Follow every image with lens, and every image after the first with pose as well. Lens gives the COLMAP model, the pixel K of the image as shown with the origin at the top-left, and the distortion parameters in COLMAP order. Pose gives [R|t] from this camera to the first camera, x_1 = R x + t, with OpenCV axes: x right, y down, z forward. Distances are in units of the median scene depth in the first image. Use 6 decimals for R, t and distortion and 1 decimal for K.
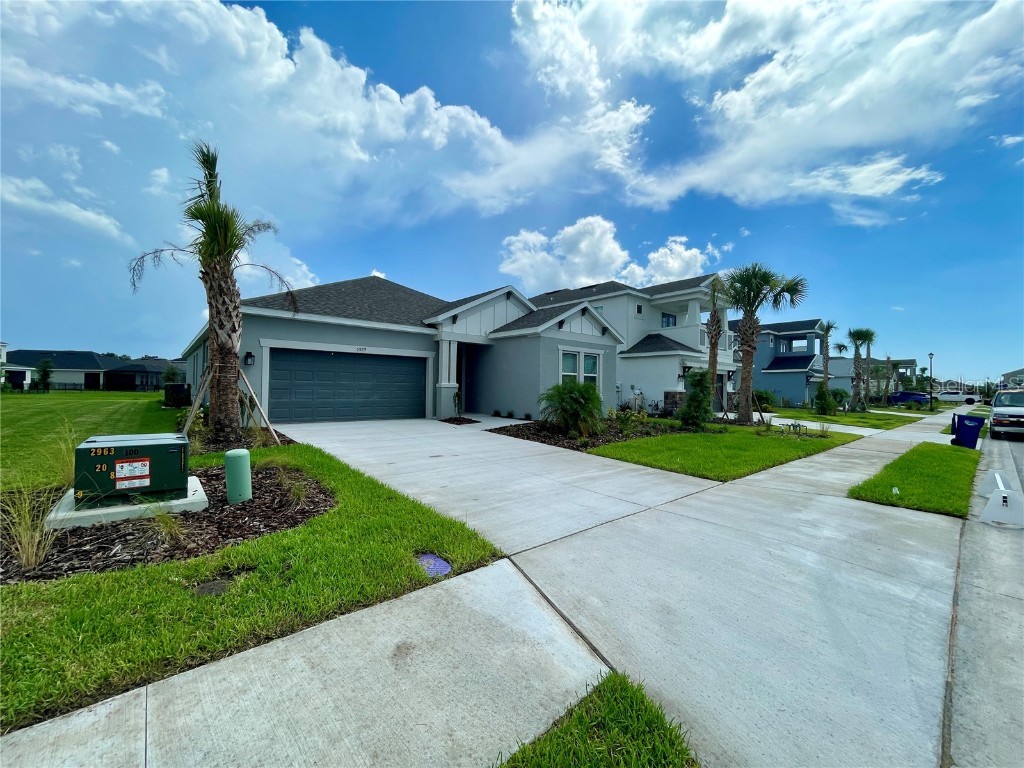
lens RADIAL K [[412.4, 0, 513.6], [0, 412.4, 384.7], [0, 0, 1]] dist [-0.003174, 0.000629]
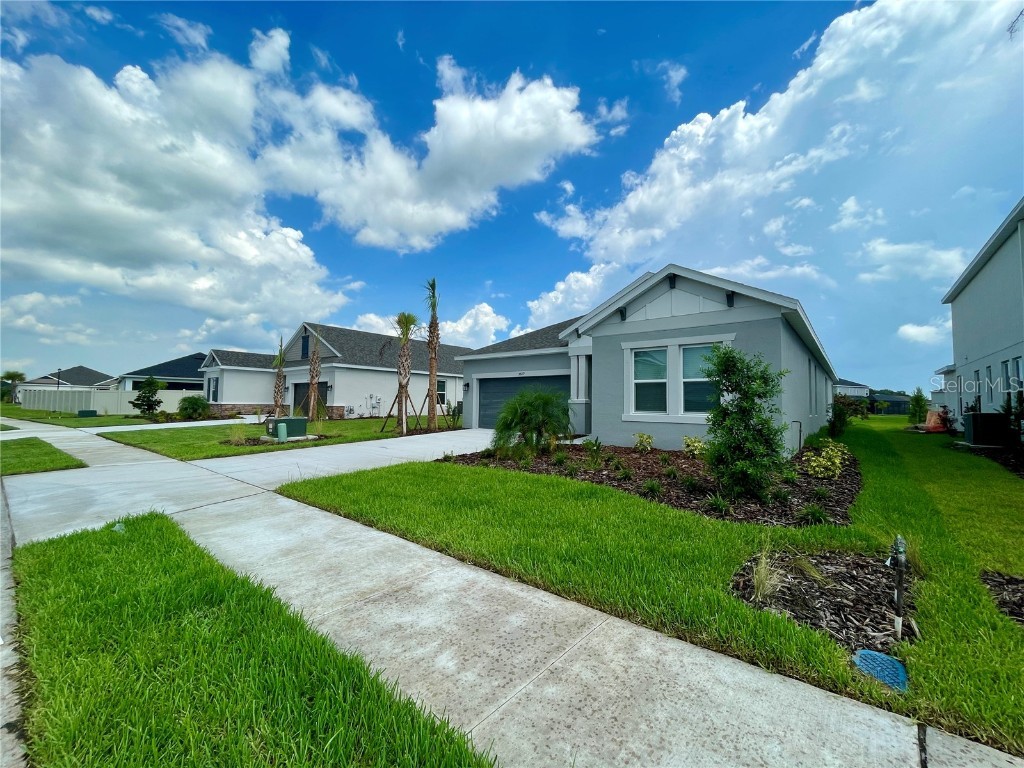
lens RADIAL K [[412.4, 0, 513.2], [0, 412.4, 385.9], [0, 0, 1]] dist [-0.003174, 0.000629]
pose [[0.159729, -0.056293, -0.985555, 0.795068], [-0.003333, 0.998336, -0.057564, 0.022964], [0.987155, 0.012480, 0.159276, 0.690690]]
